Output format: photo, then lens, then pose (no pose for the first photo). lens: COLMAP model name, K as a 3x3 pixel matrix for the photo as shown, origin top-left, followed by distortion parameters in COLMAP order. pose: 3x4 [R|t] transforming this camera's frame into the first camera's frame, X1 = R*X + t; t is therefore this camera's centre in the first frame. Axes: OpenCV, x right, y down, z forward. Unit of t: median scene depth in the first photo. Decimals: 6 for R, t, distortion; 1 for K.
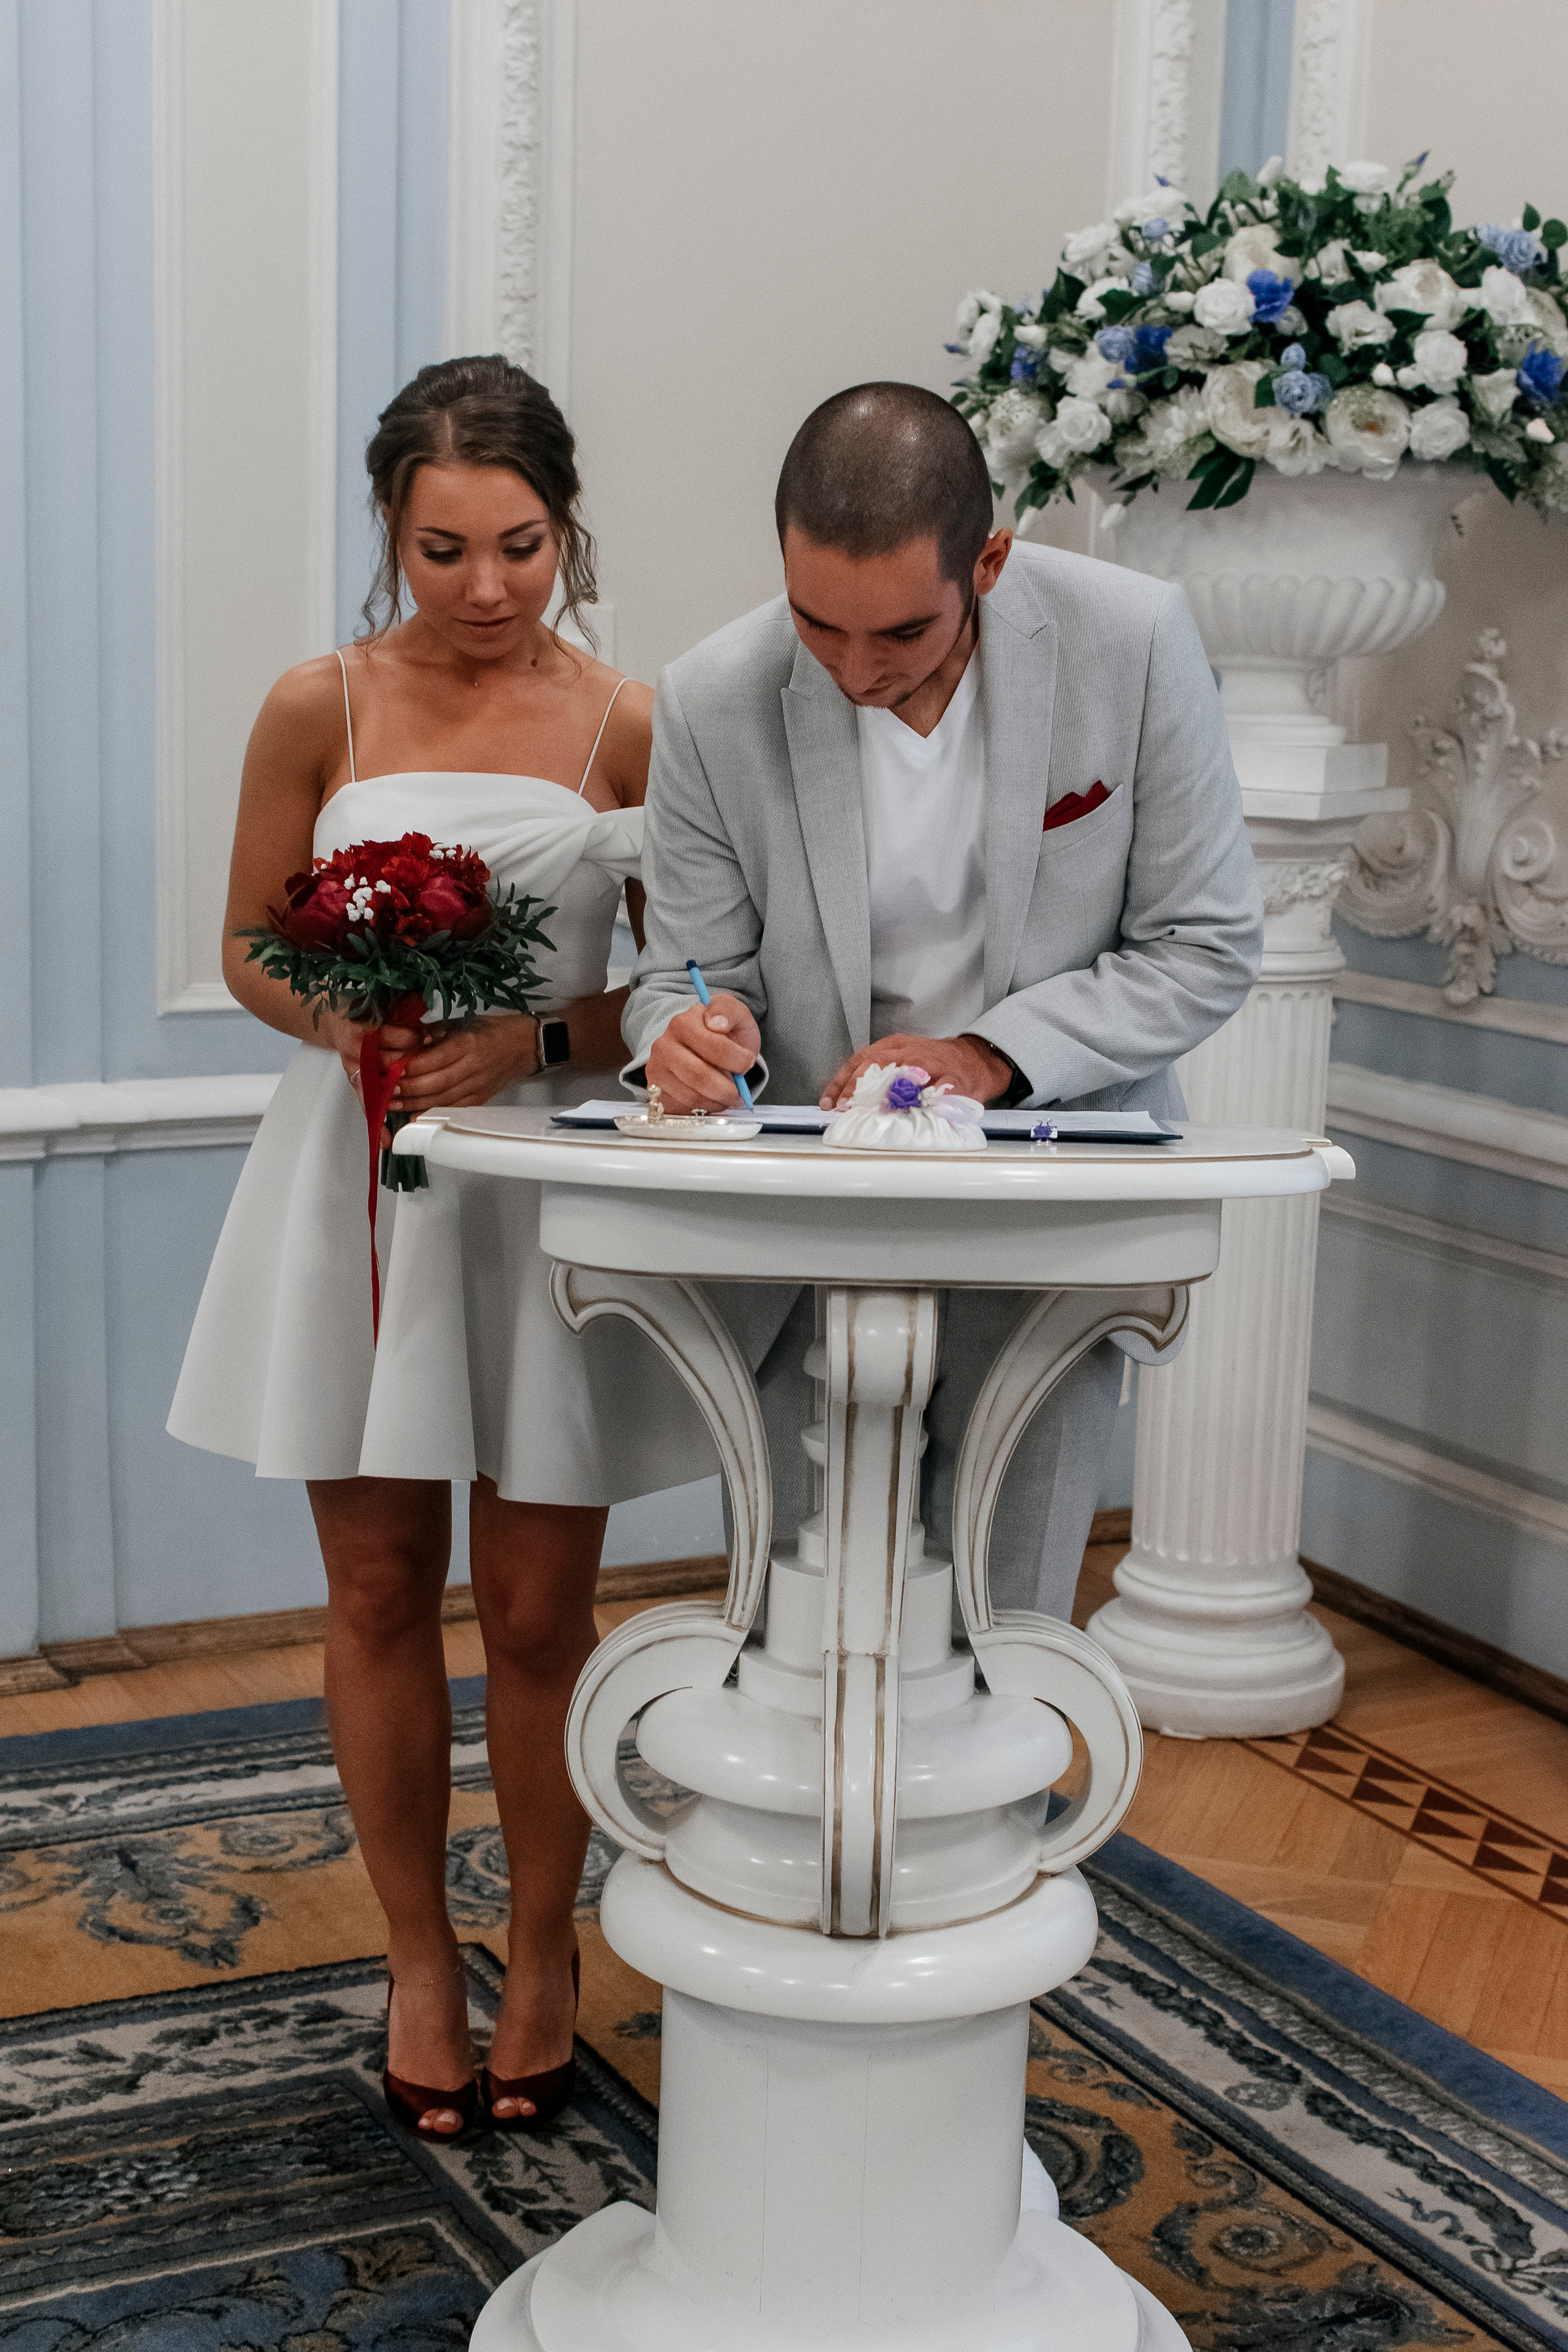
lens RADIAL K [[3591.8, 0, 770.8], [0, 3591.8, 1175.7], [0, 0, 1]] dist [0.010005, 0.000000]
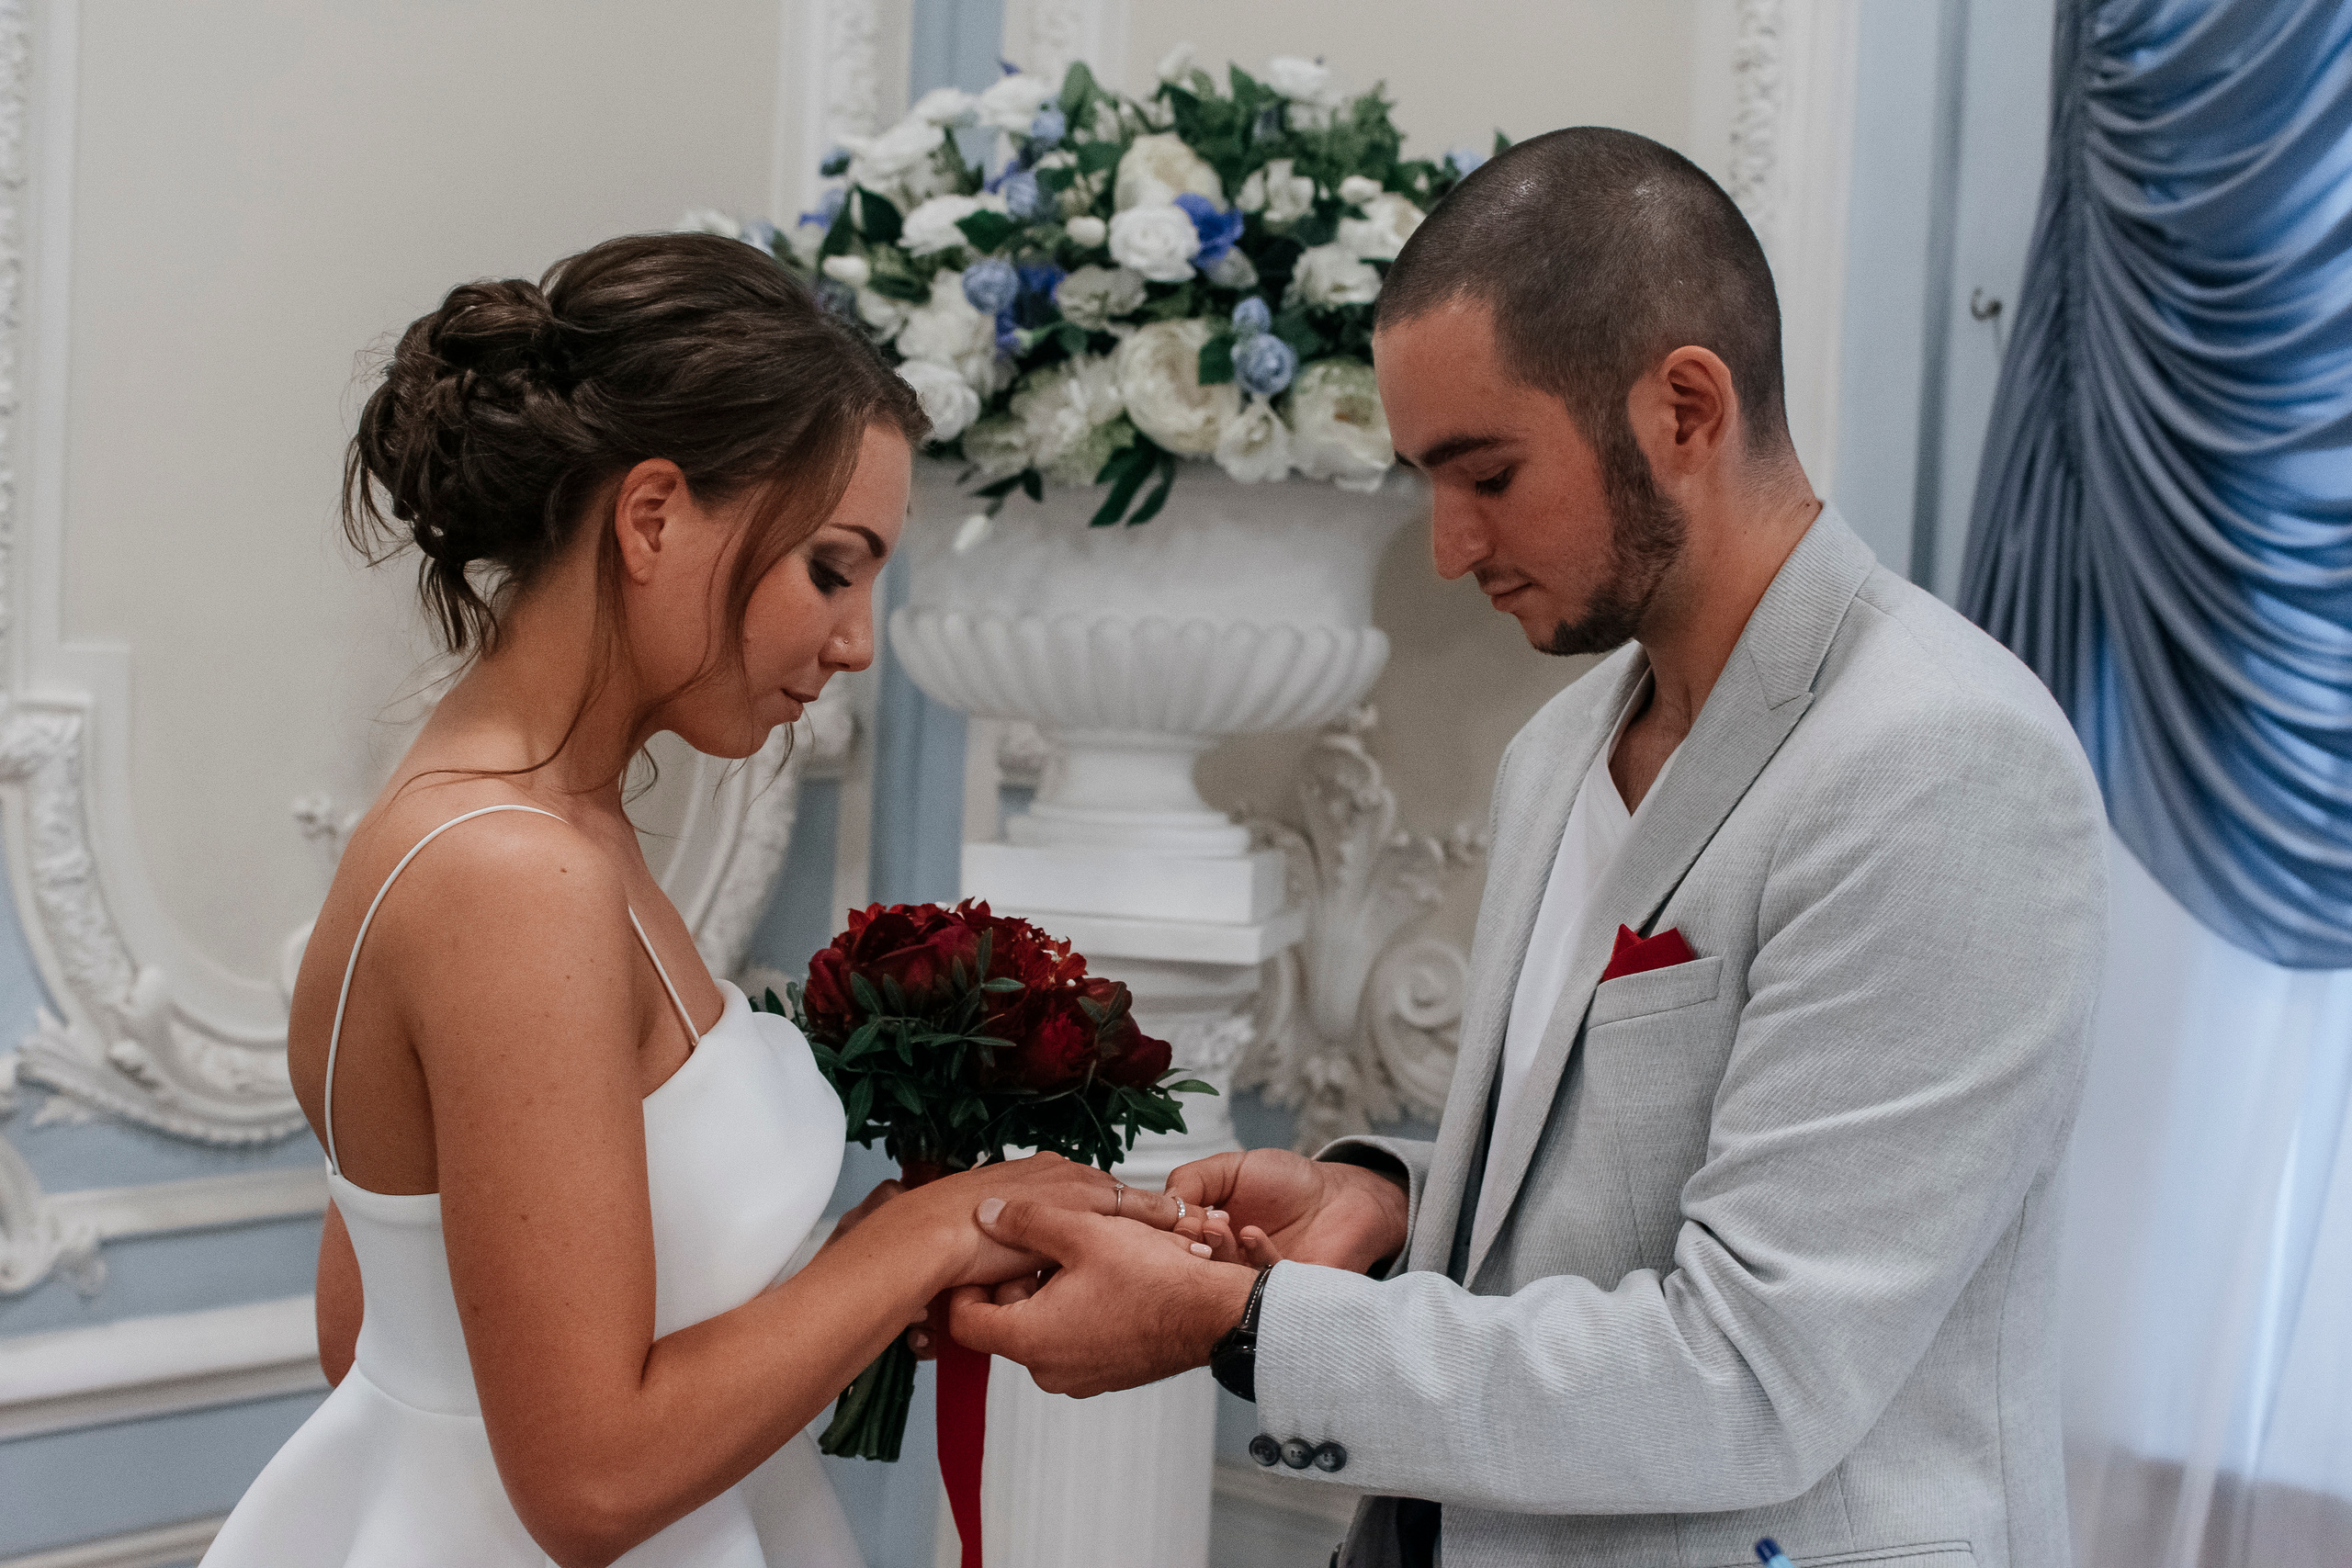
lens RADIAL K [[3591.5, 0, 1193.6], [0, 3591.5, 781.0], [0, 0, 1]] dist [0.010005, 0.000000]
pose [[0.926256, -0.003606, 0.376877, -0.127976], [0.045767, 0.993631, -0.102974, -0.063956], [-0.374105, 0.112629, 0.920521, 0.359107]]
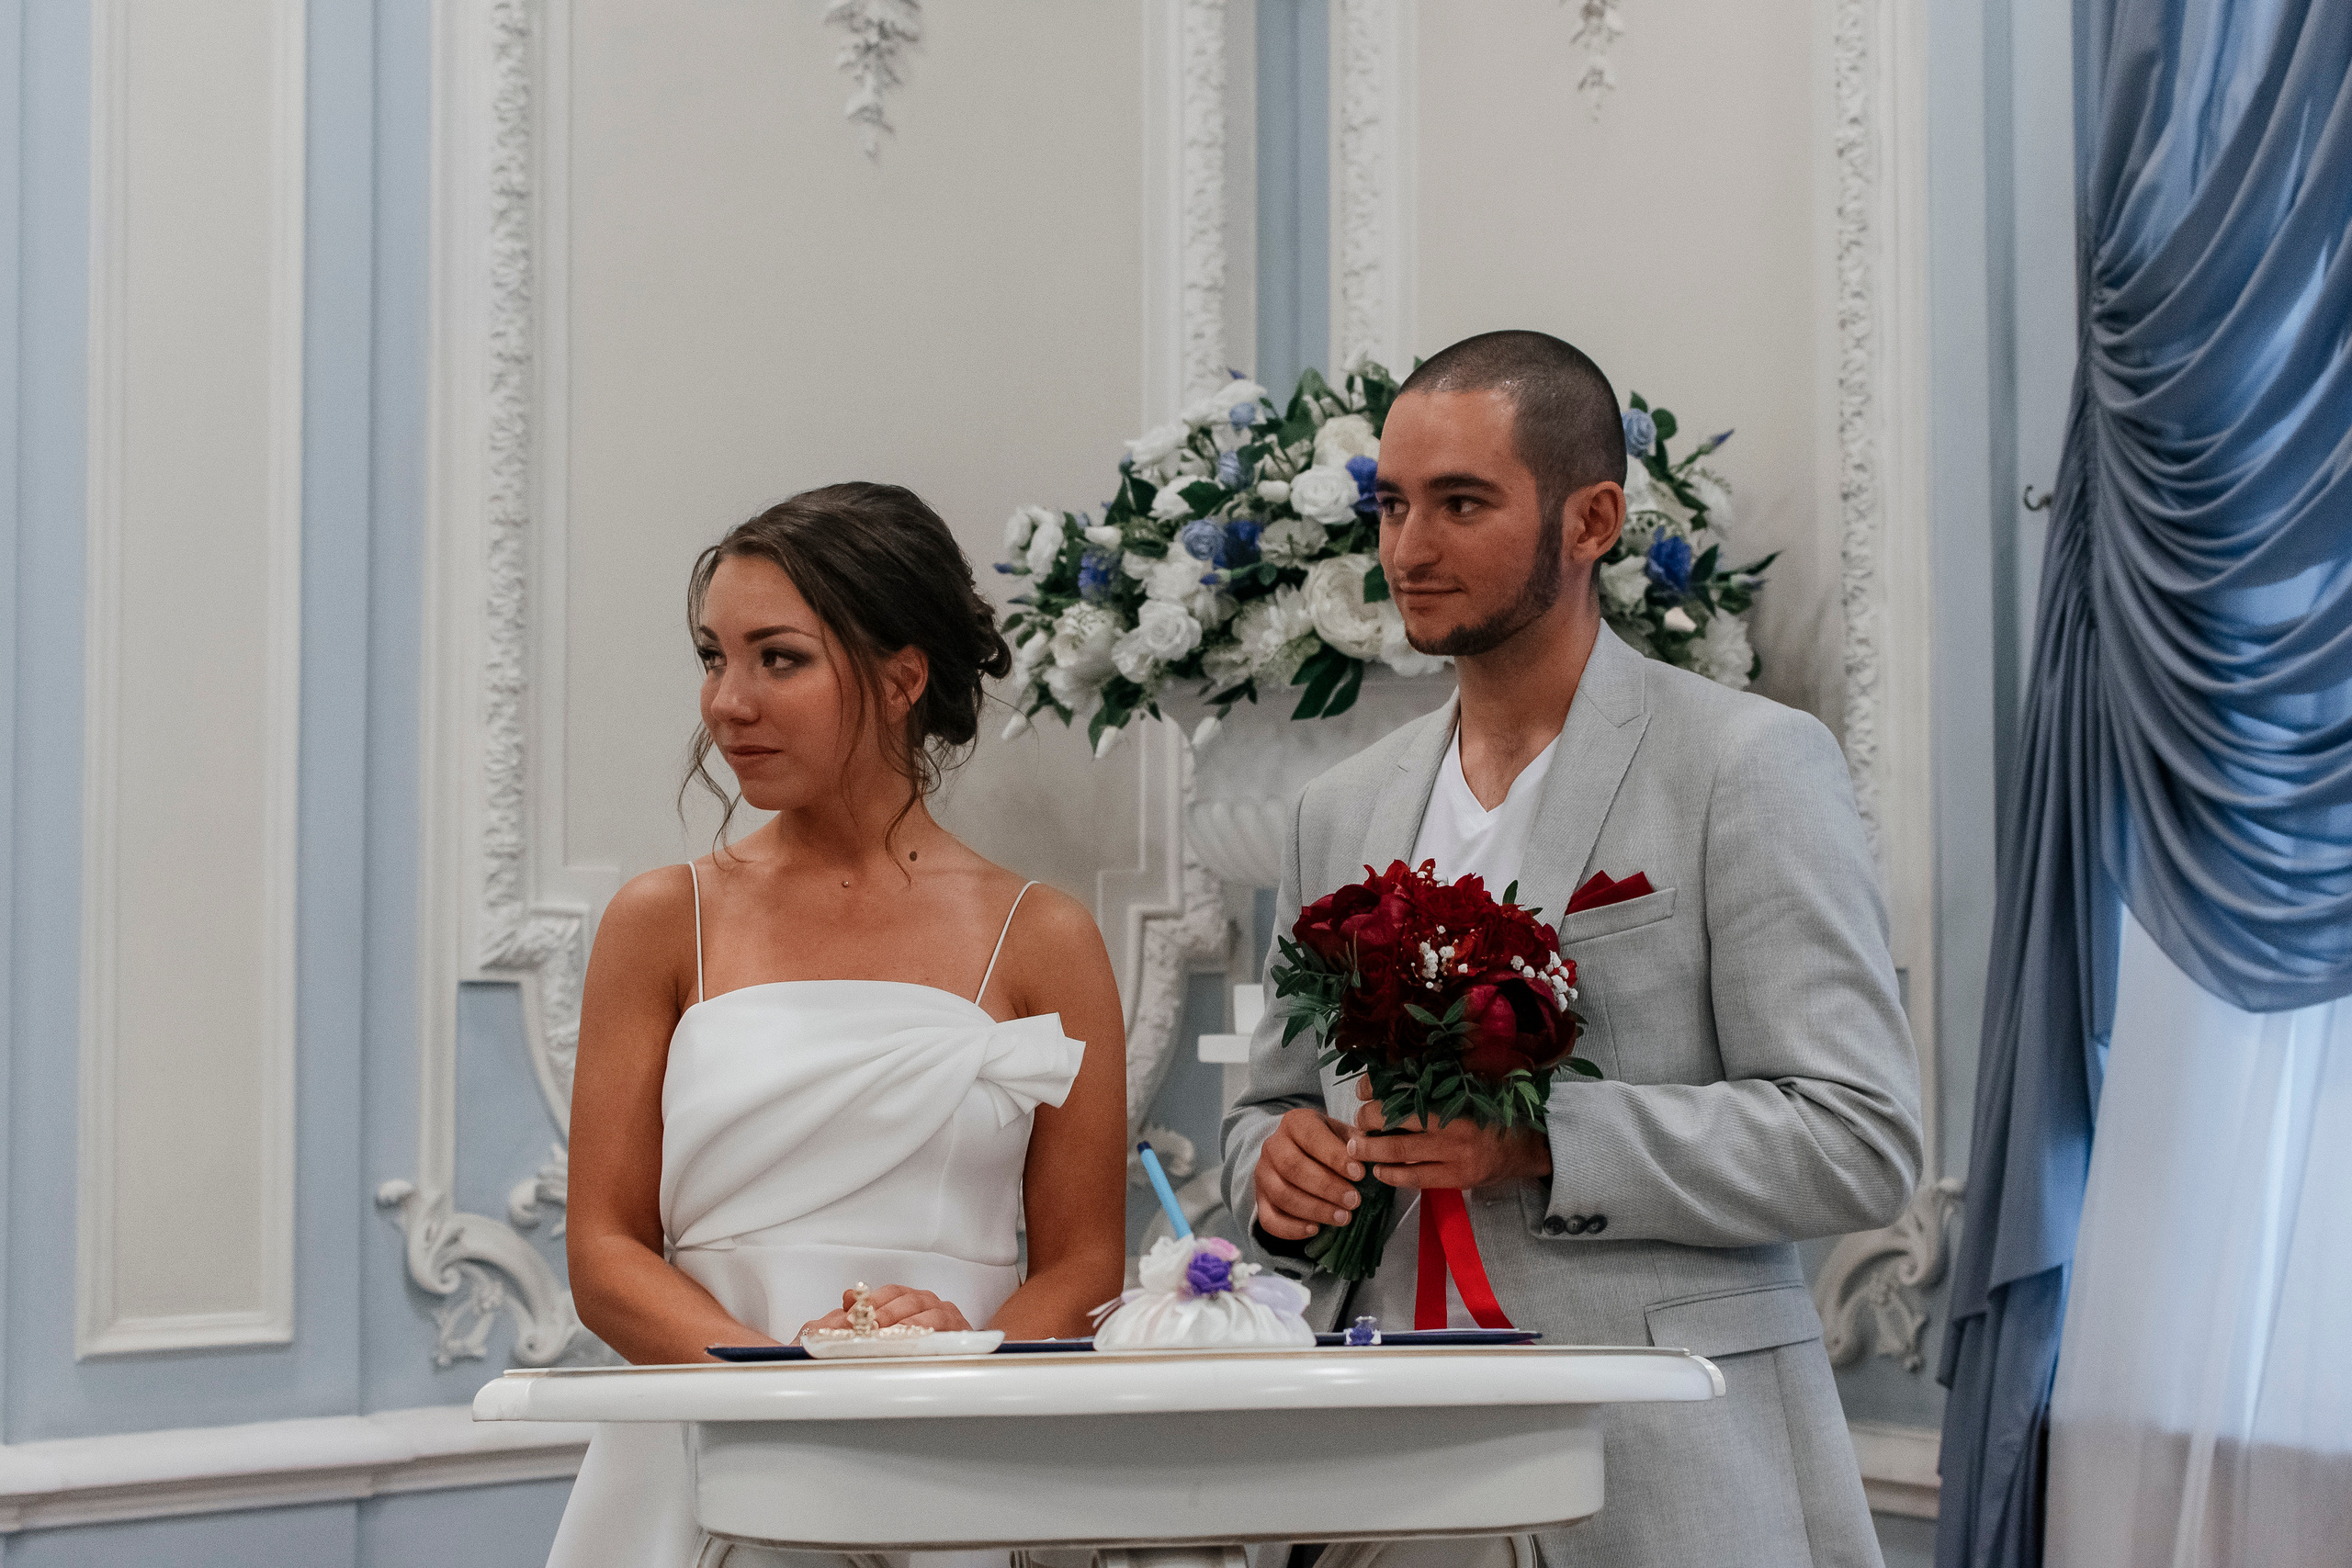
lens RADIAL K [[3591.5, 0, 1176.6], [0, 3591.5, 770.8], [0, 0, 1]] dist [0.010005, 0.000000]
pose [[0.988517, -0.020918, 0.149654, -0.045552], [0.054455, 0.973143, -0.223670, 0.024183], [-0.140956, 0.229251, 0.963107, 0.152450]]
